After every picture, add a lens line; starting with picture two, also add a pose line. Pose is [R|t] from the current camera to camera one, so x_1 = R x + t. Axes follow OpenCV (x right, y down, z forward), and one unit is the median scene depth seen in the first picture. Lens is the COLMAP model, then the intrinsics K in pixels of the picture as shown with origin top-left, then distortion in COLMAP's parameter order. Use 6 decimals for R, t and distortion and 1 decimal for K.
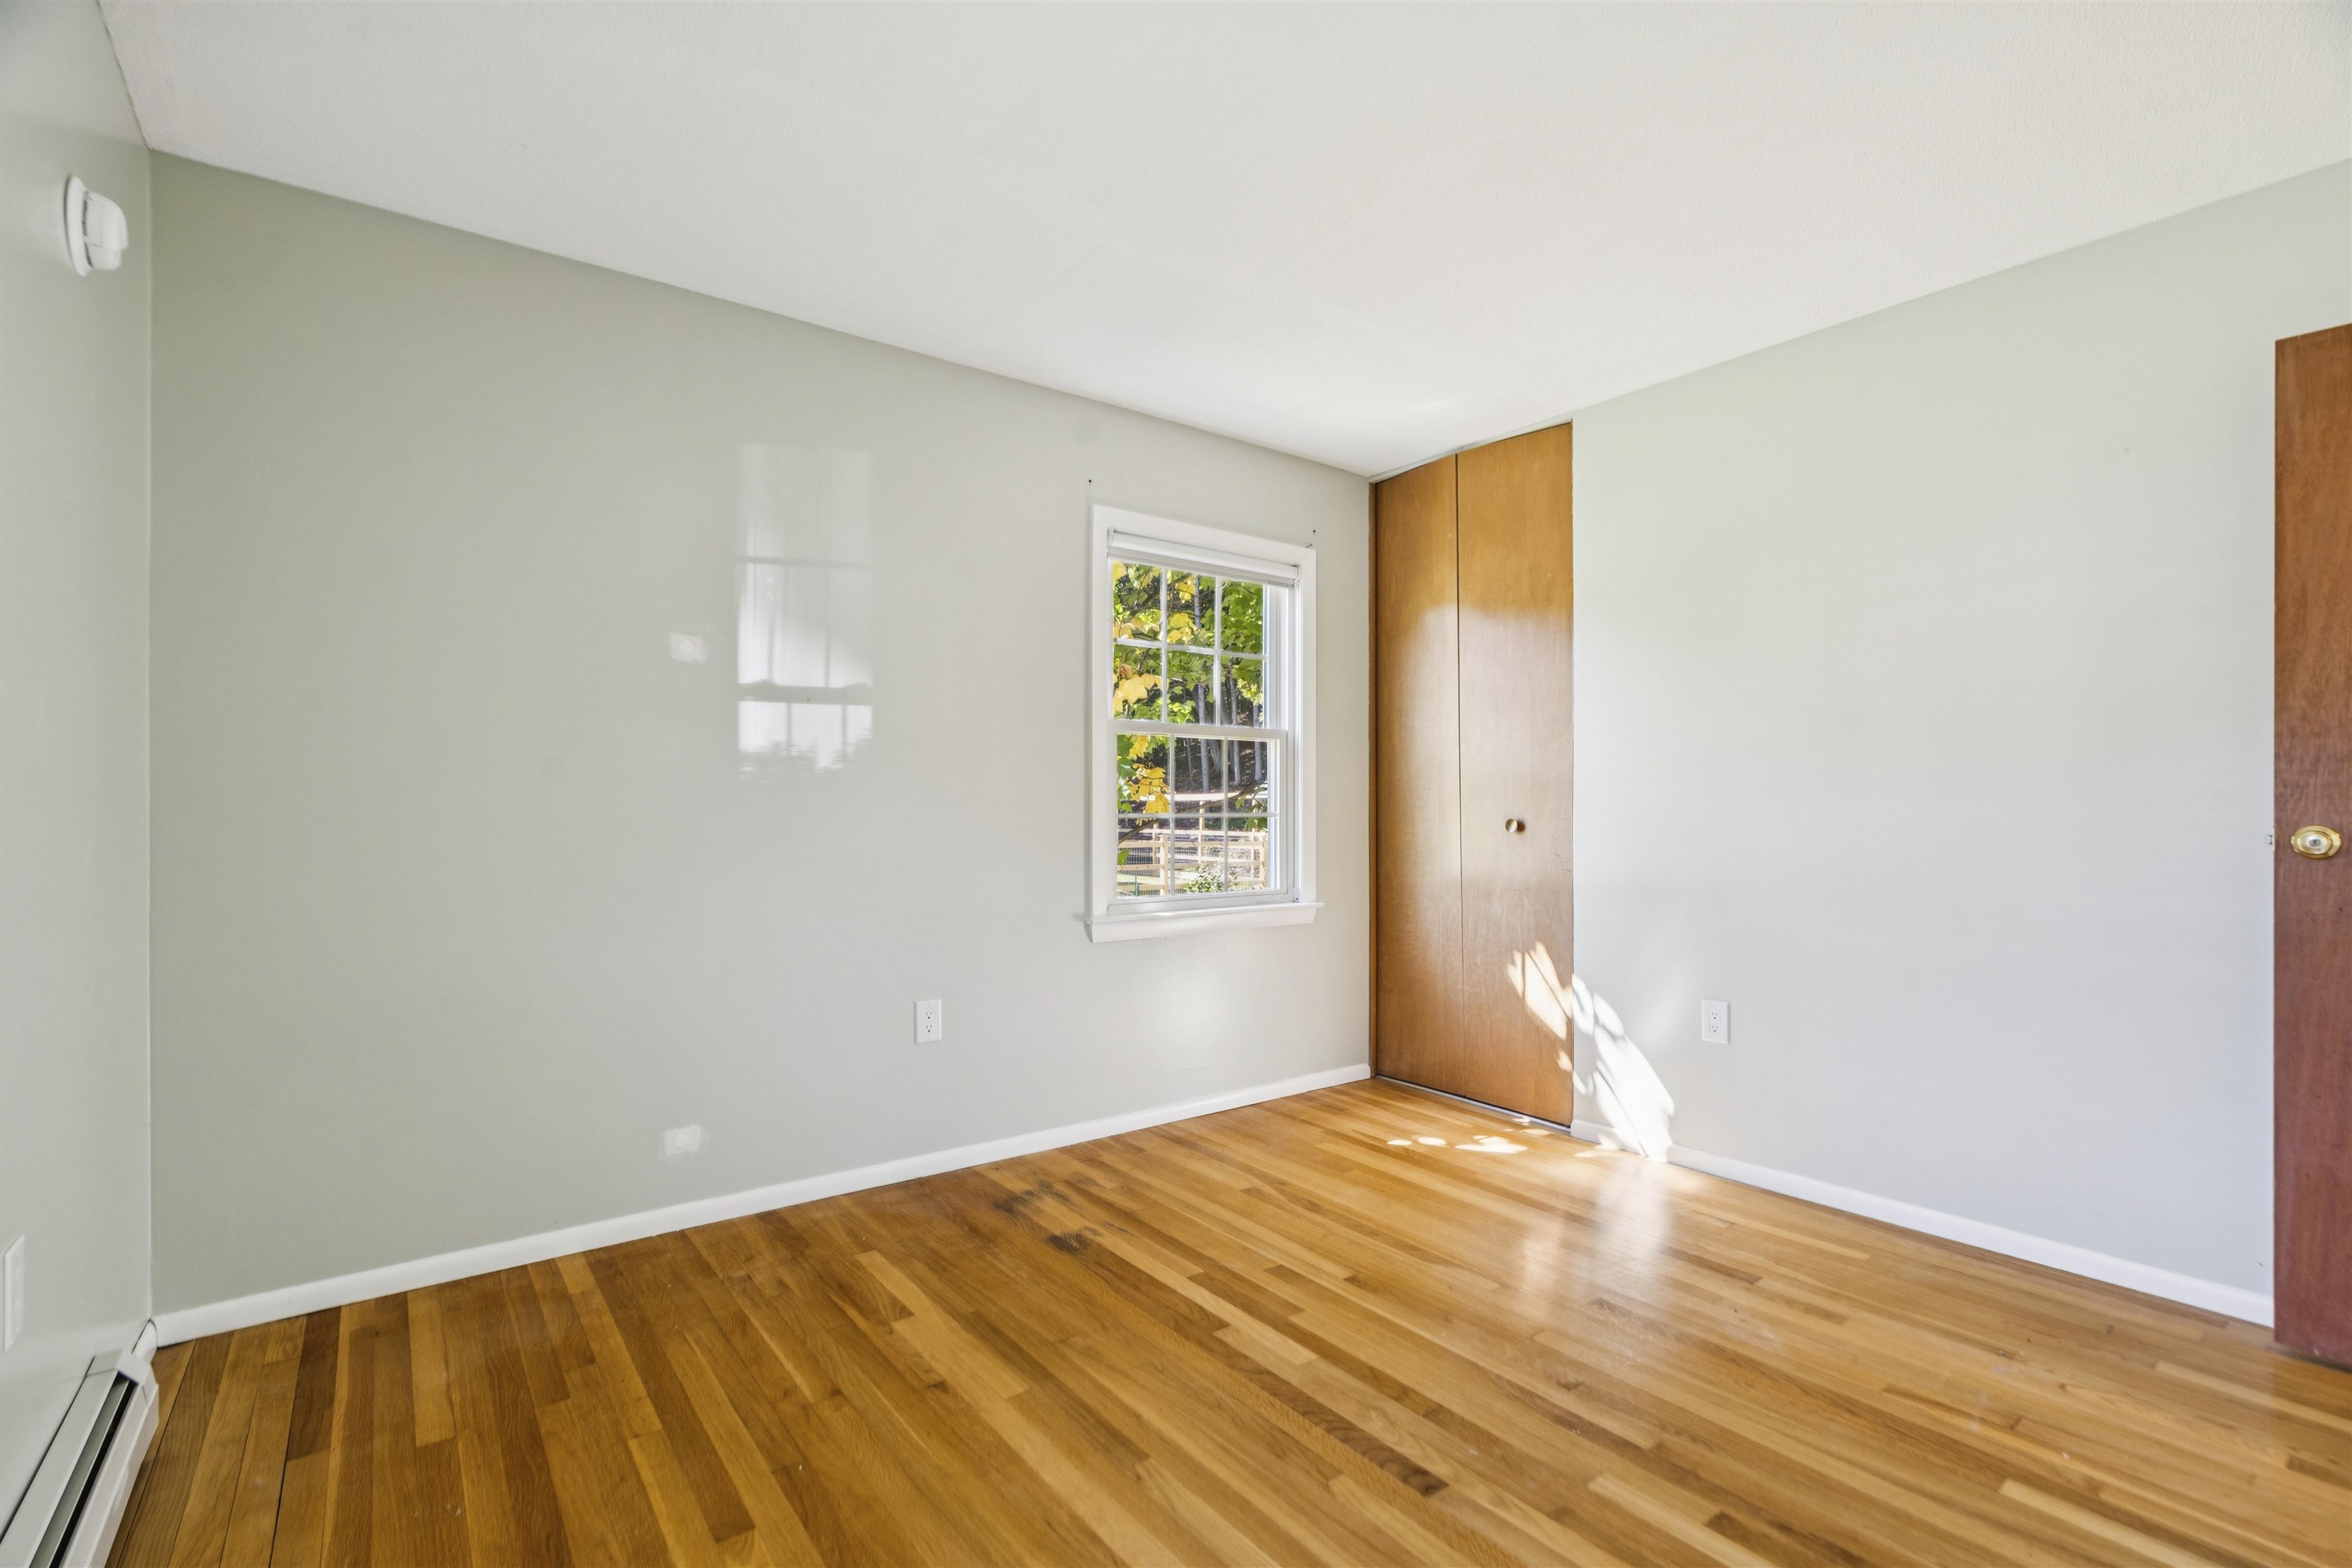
lens RADIAL K [[1074.1, 0, 1169.8], [0, 1074.1, 789.3], [0, 0, 1]] dist [-0.002278, 0.002702]
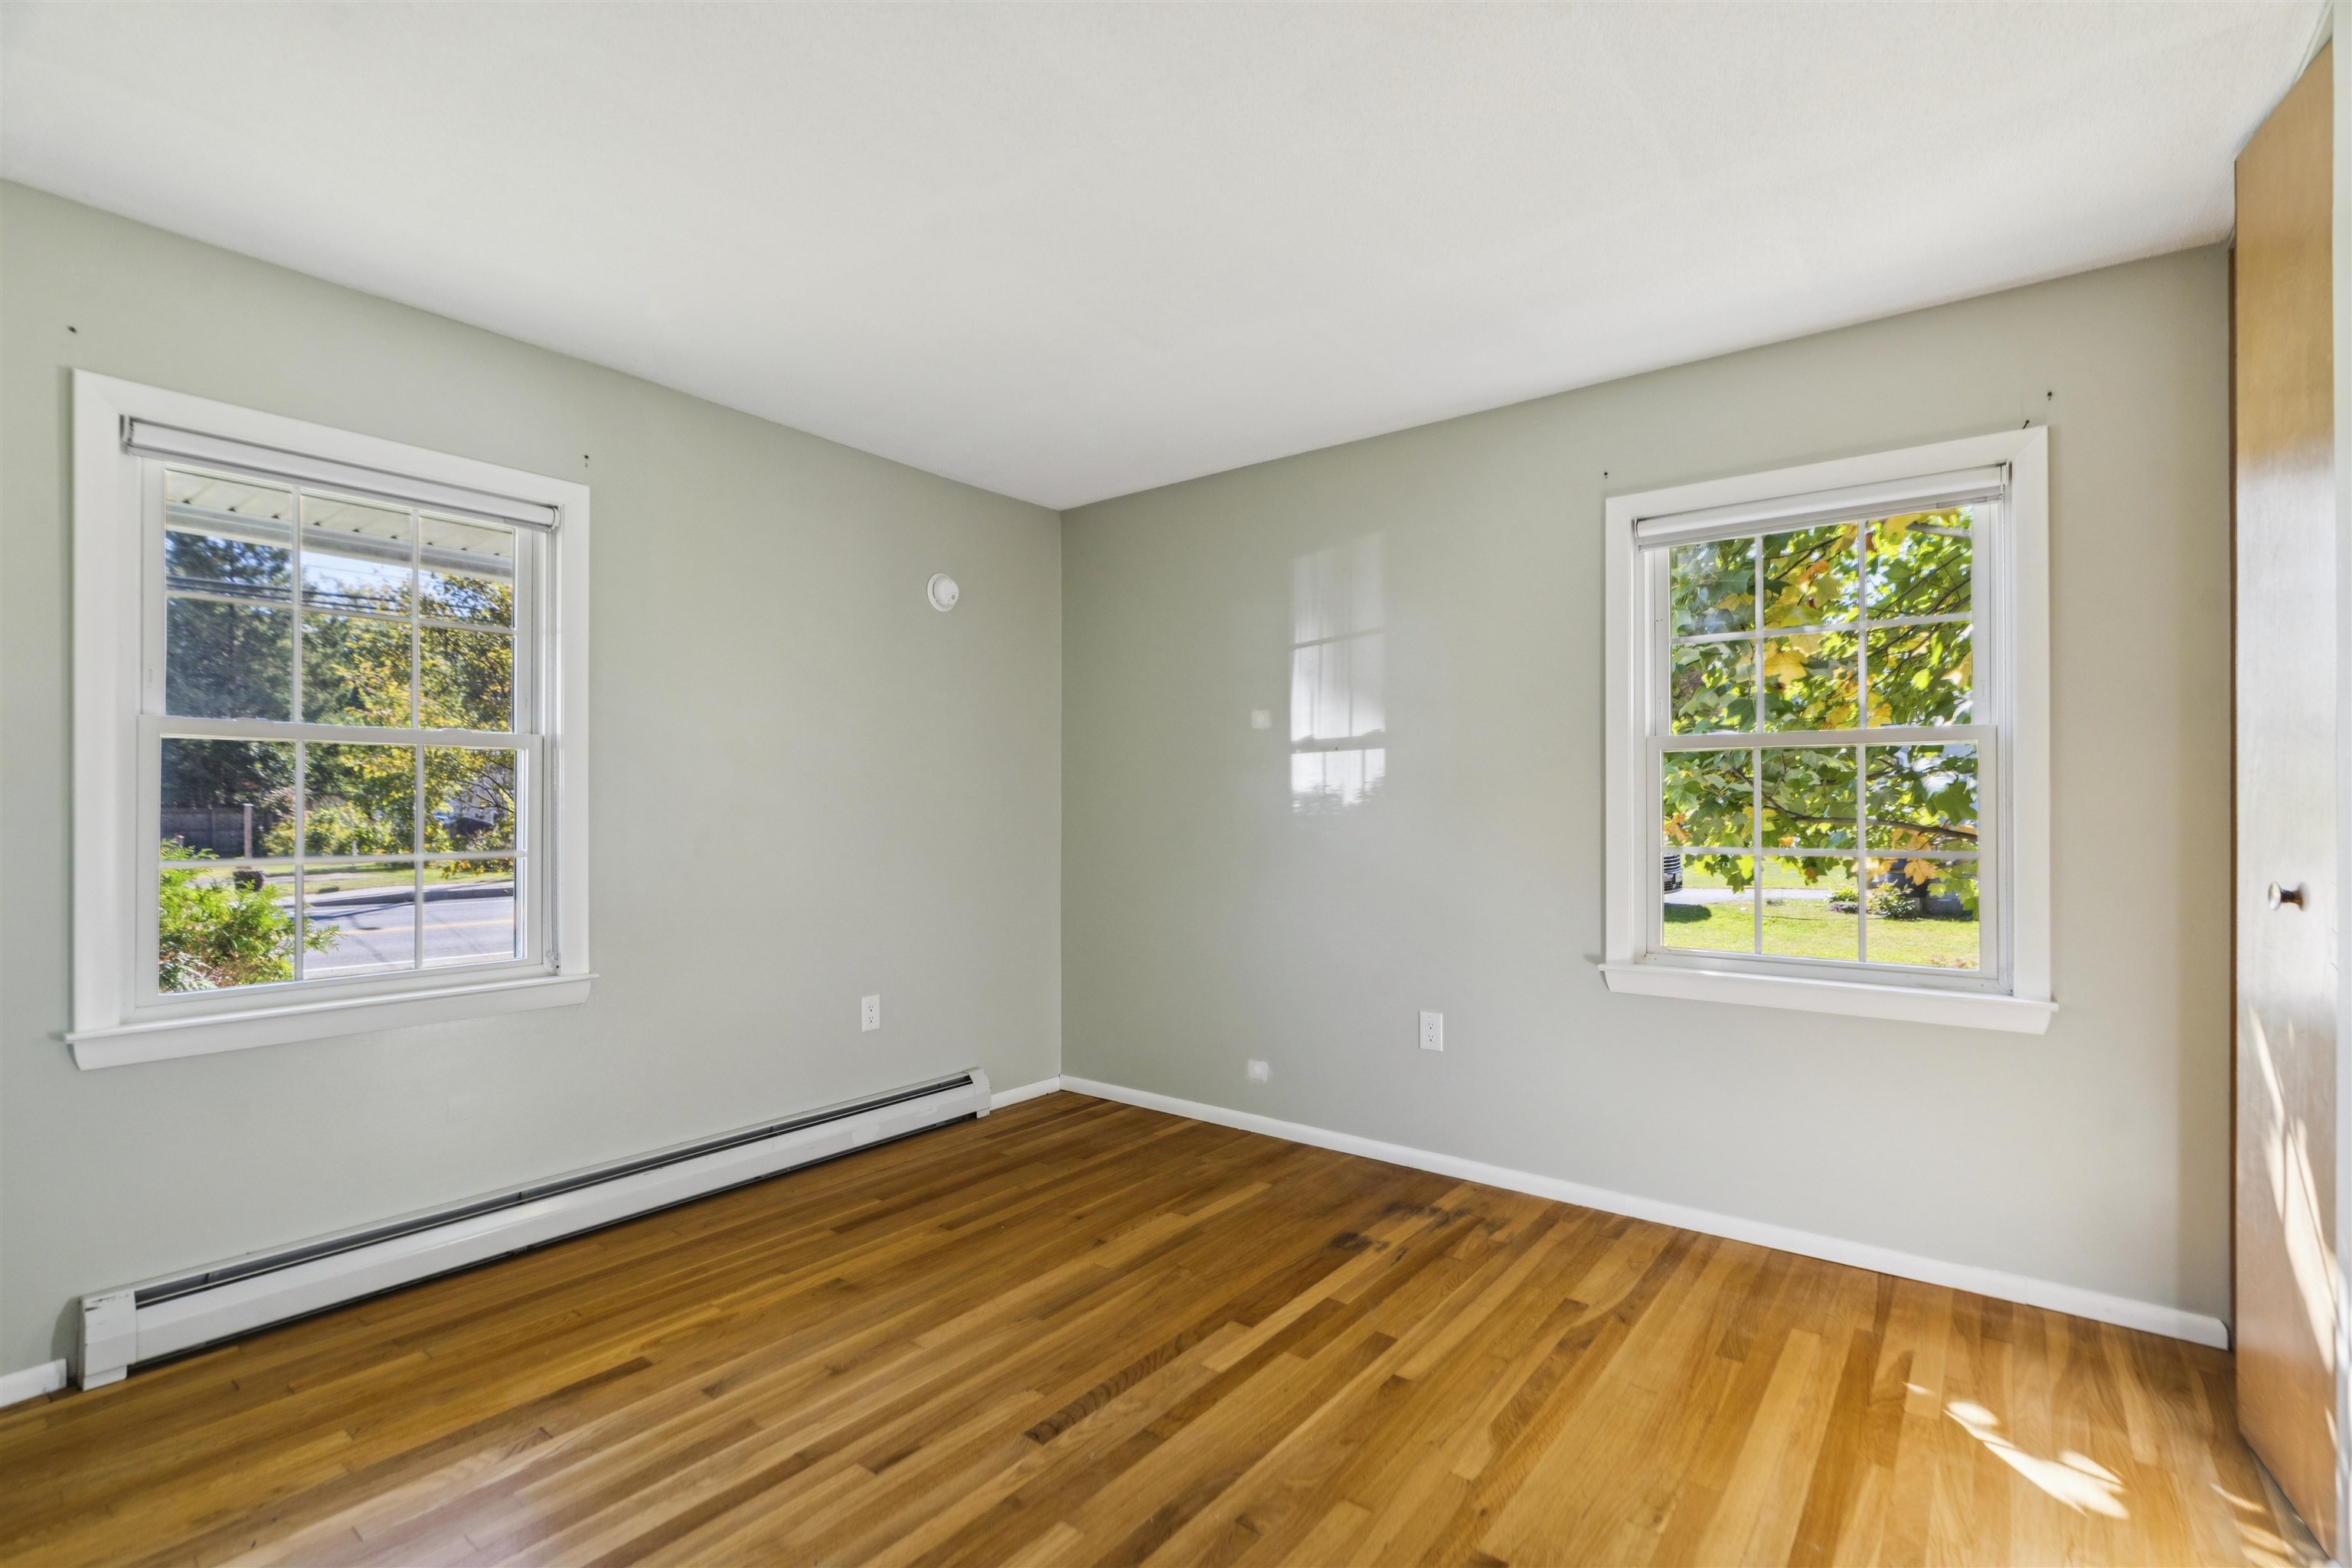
lens RADIAL K [[1074.1, 0, 1163.0], [0, 1074.1, 801.4], [0, 0, 1]] dist [-0.002278, 0.002702]
pose [[0.253474, -0.008575, -0.967304, 0.833877], [0.014680, 0.999880, -0.005017, -0.019422], [0.967231, -0.012928, 0.253569, 0.498118]]
